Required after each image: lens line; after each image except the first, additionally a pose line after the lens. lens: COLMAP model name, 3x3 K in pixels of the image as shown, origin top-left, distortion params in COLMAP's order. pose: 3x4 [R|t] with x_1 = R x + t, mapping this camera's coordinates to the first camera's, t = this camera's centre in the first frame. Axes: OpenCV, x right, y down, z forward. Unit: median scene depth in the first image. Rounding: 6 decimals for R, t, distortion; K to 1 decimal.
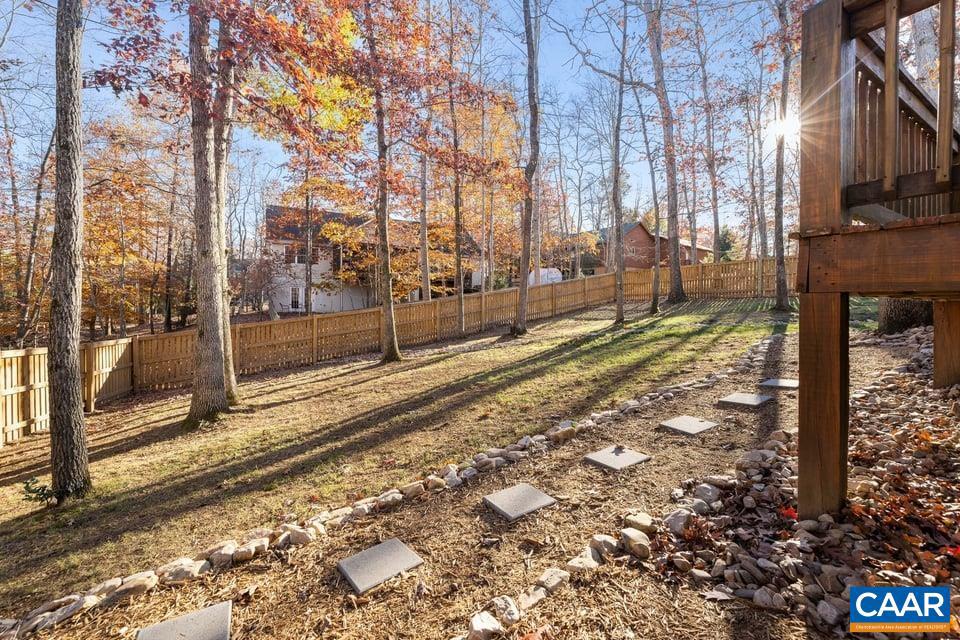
lens RADIAL K [[406.7, 0, 479.5], [0, 406.7, 310.0], [0, 0, 1]] dist [0.015232, 0.000080]
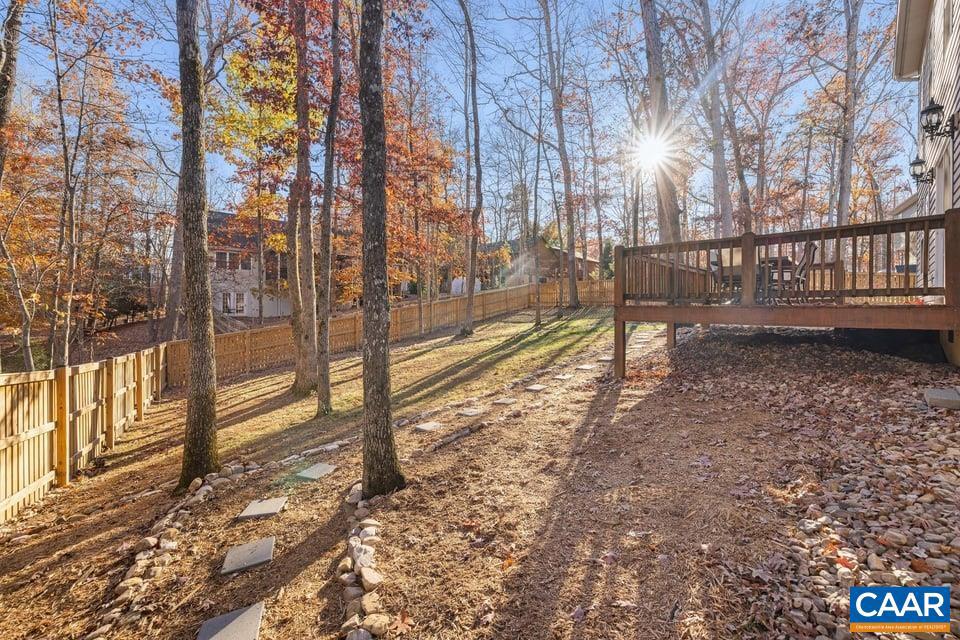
lens RADIAL K [[406.7, 0, 479.5], [0, 406.7, 310.0], [0, 0, 1]] dist [0.015232, 0.000080]
pose [[0.973491, -0.003850, 0.228694, -0.182323], [0.004323, 0.999989, -0.001568, -0.020242], [-0.228686, 0.002516, 0.973497, -0.335056]]
